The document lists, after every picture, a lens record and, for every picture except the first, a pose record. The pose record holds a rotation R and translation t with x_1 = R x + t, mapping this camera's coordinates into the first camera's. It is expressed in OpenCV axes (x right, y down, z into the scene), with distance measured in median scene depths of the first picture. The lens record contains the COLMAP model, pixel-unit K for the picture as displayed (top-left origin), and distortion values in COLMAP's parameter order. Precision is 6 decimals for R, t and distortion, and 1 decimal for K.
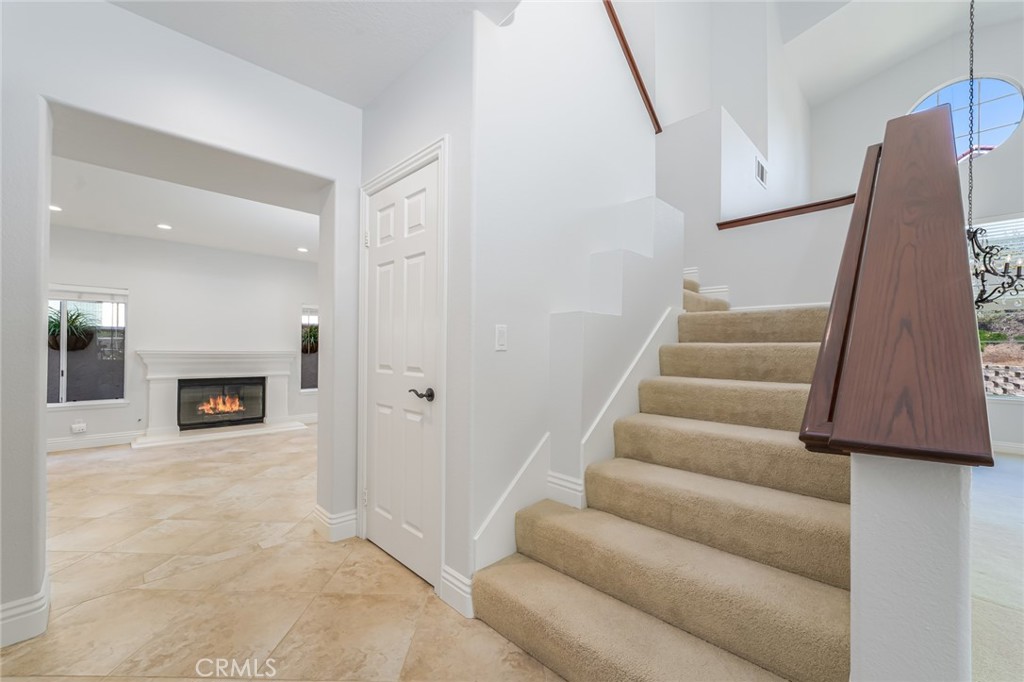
lens RADIAL K [[404.1, 0, 512.0], [0, 404.1, 341.0], [0, 0, 1]] dist [-0.024740, 0.000051]
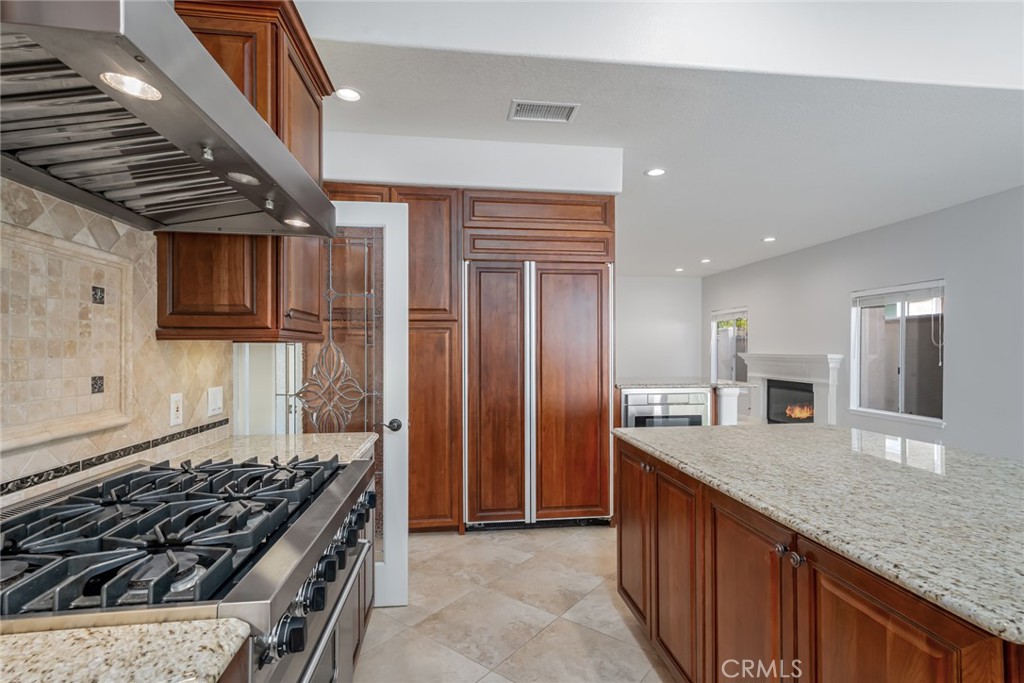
lens RADIAL K [[486.1, 0, 511.7], [0, 486.1, 346.7], [0, 0, 1]] dist [0.003611, 0.000421]
pose [[-0.603208, -0.011222, -0.797505, 0.702498], [0.012548, 0.999644, -0.023557, 0.026592], [0.797485, -0.024217, -0.602852, 1.223046]]
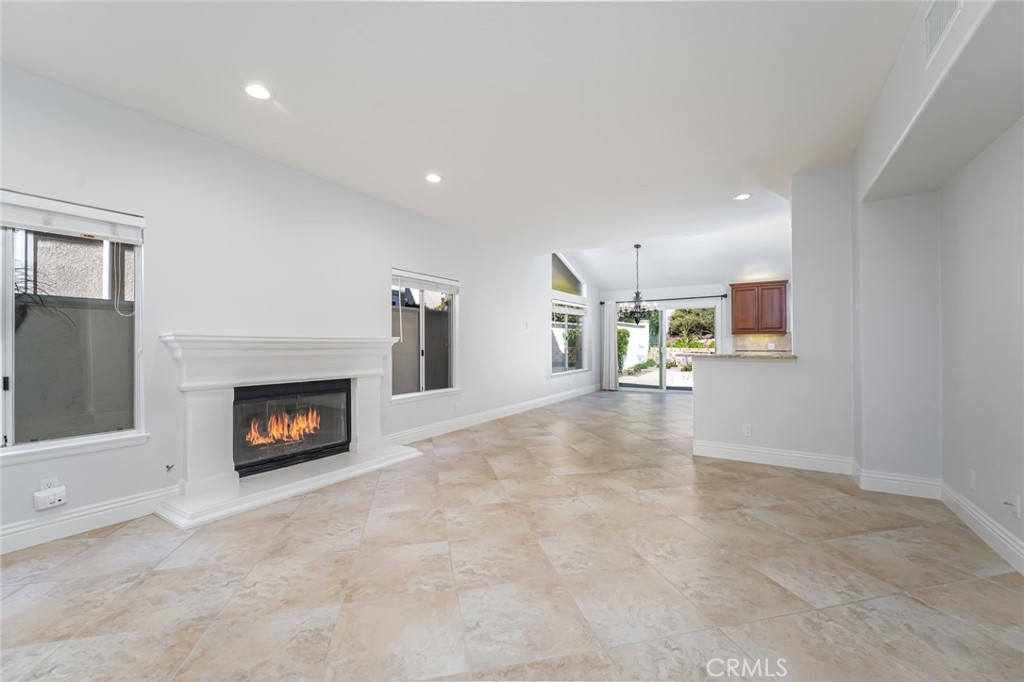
lens RADIAL K [[404.1, 0, 512.0], [0, 404.1, 341.0], [0, 0, 1]] dist [-0.024740, 0.000051]
pose [[0.974764, -0.008591, 0.223073, -0.555252], [0.004884, 0.999841, 0.017164, 0.021937], [-0.223185, -0.015641, 0.974651, 0.347869]]
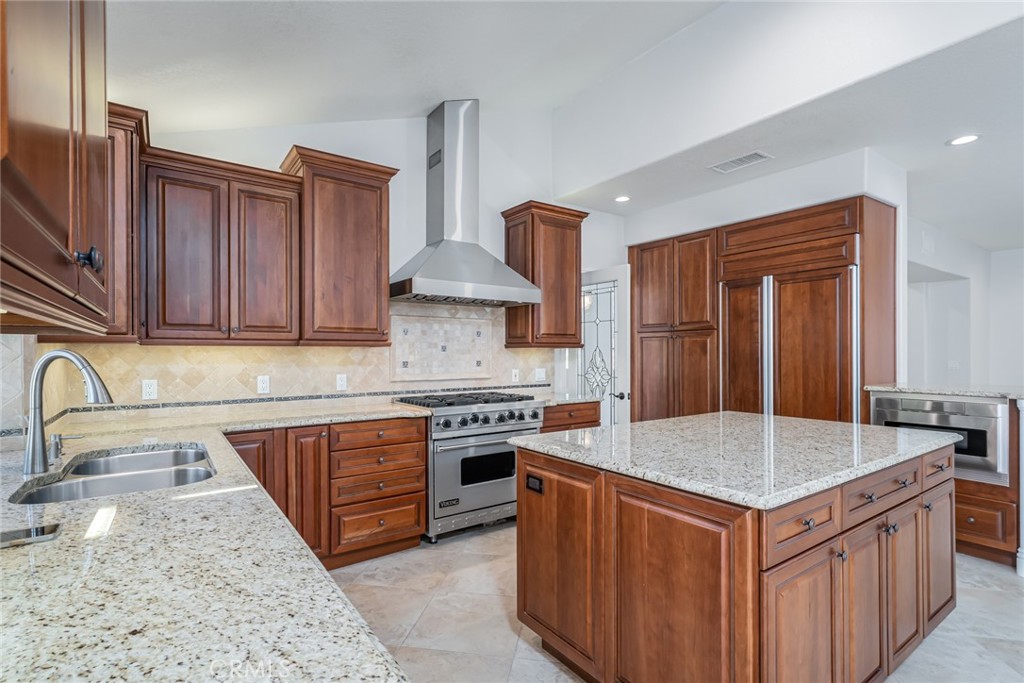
lens RADIAL K [[482.3, 0, 512.0], [0, 482.3, 341.5], [0, 0, 1]] dist [0.002523, 0.000433]
pose [[-0.988720, 0.000327, 0.149773, 0.474391], [-0.006195, 0.999053, -0.043071, 0.034993], [-0.149646, -0.043513, -0.987782, 1.624110]]
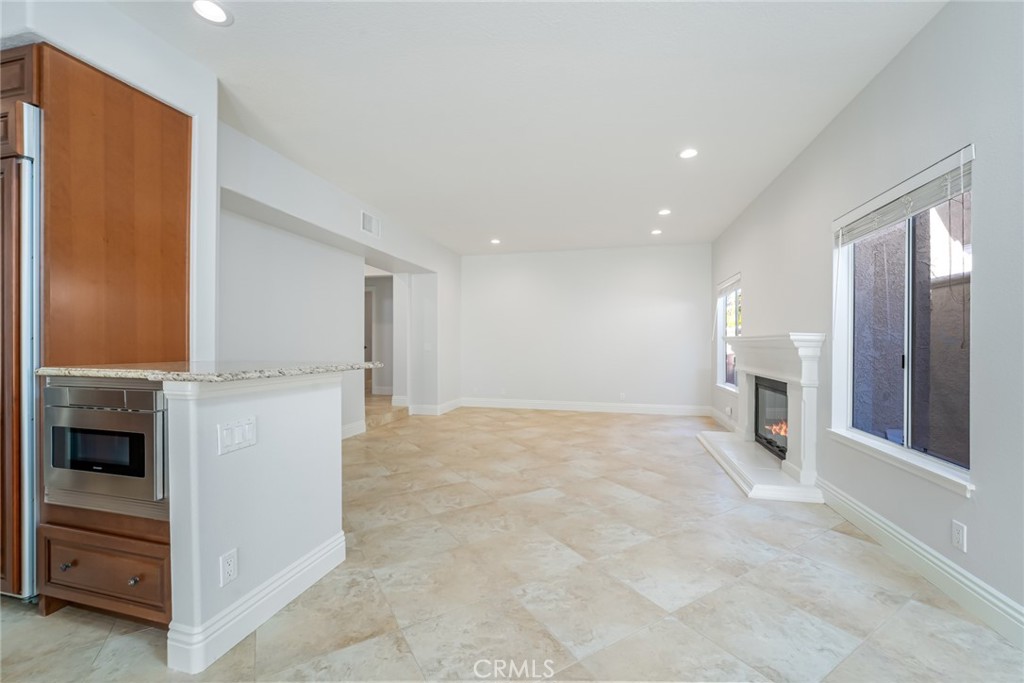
lens RADIAL K [[419.6, 0, 507.3], [0, 419.6, 345.0], [0, 0, 1]] dist [-0.001145, 0.000009]
pose [[-0.858209, -0.008367, -0.513233, 0.003631], [0.004649, 0.999699, -0.024072, 0.053845], [0.513280, -0.023045, -0.857912, 1.409100]]
